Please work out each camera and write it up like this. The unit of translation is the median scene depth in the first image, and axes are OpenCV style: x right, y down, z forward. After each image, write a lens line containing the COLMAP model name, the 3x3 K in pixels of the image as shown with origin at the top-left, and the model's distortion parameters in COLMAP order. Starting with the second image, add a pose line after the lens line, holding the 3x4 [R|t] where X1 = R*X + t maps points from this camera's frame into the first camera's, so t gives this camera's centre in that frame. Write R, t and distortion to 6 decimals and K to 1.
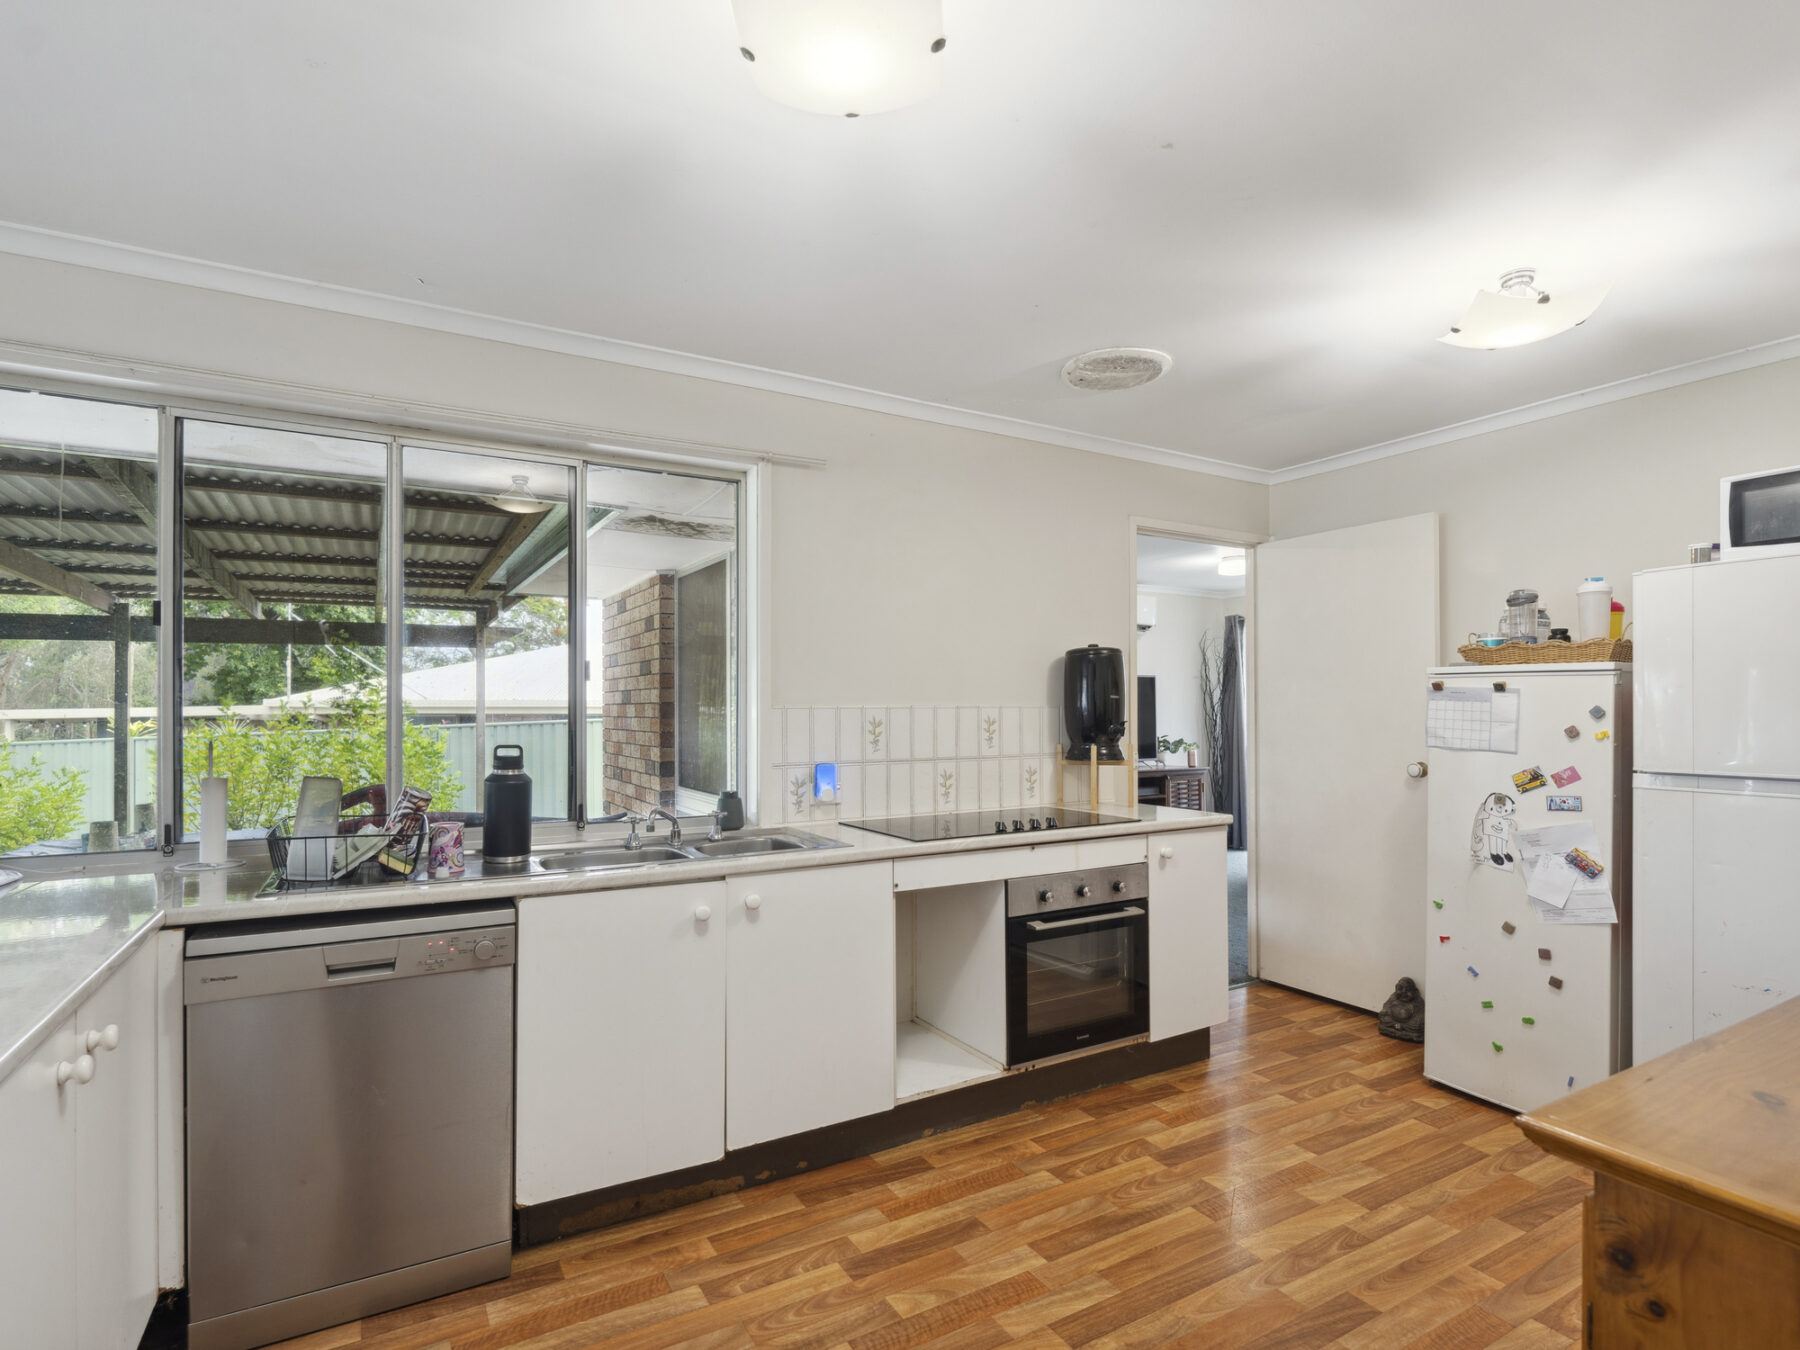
lens RADIAL K [[906.4, 0, 900.4], [0, 906.4, 686.5], [0, 0, 1]] dist [-0.011011, 0.000405]
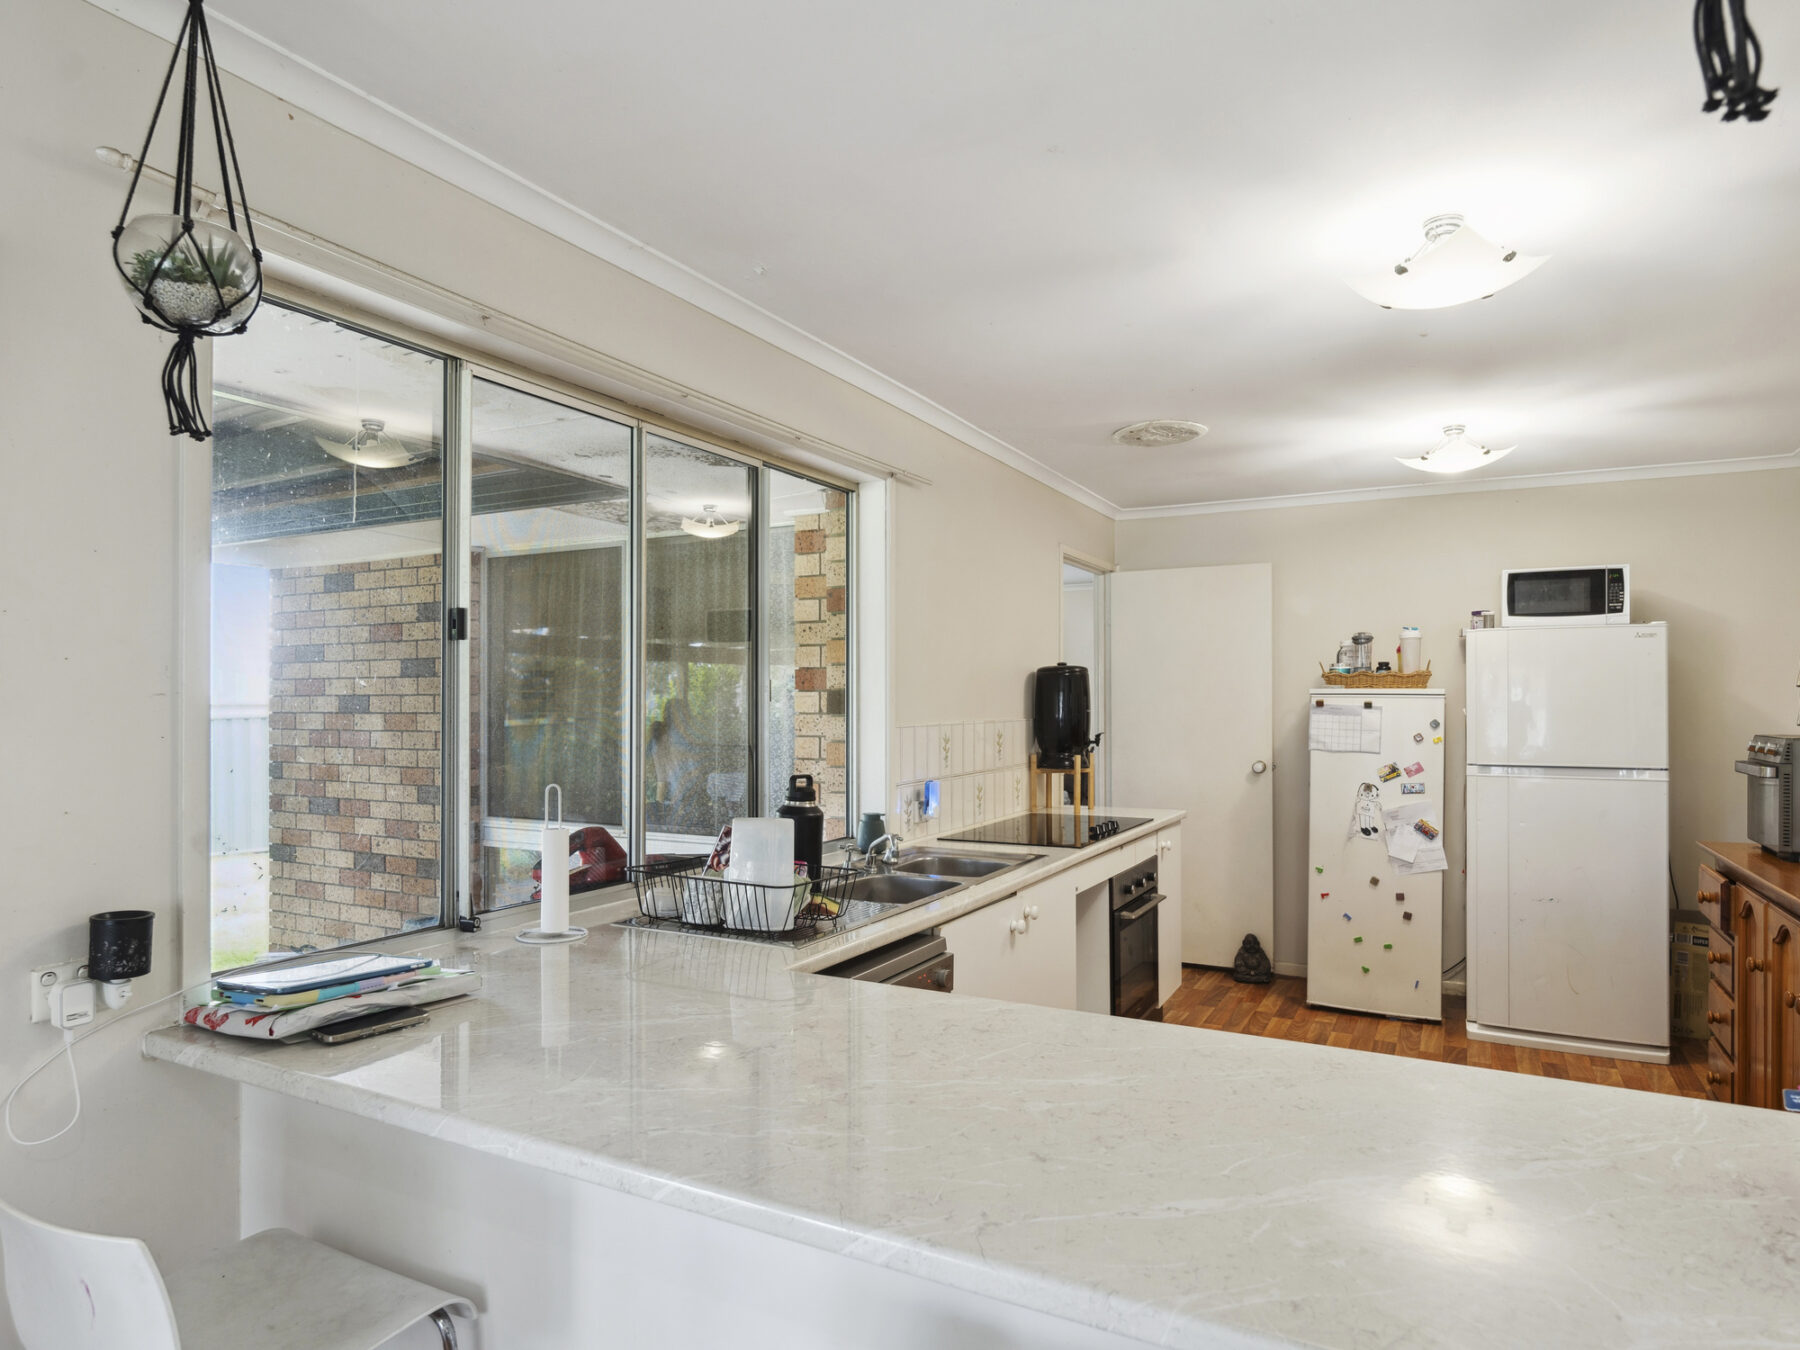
lens RADIAL K [[1064.6, 0, 900.0], [0, 1064.6, 675.0], [0, 0, 1]] dist [-0.013720, -0.000294]
pose [[0.850410, 0.012010, 0.525983, -0.776255], [-0.011947, 0.999922, -0.003515, -0.030541], [-0.525984, -0.003295, 0.850488, 0.008478]]
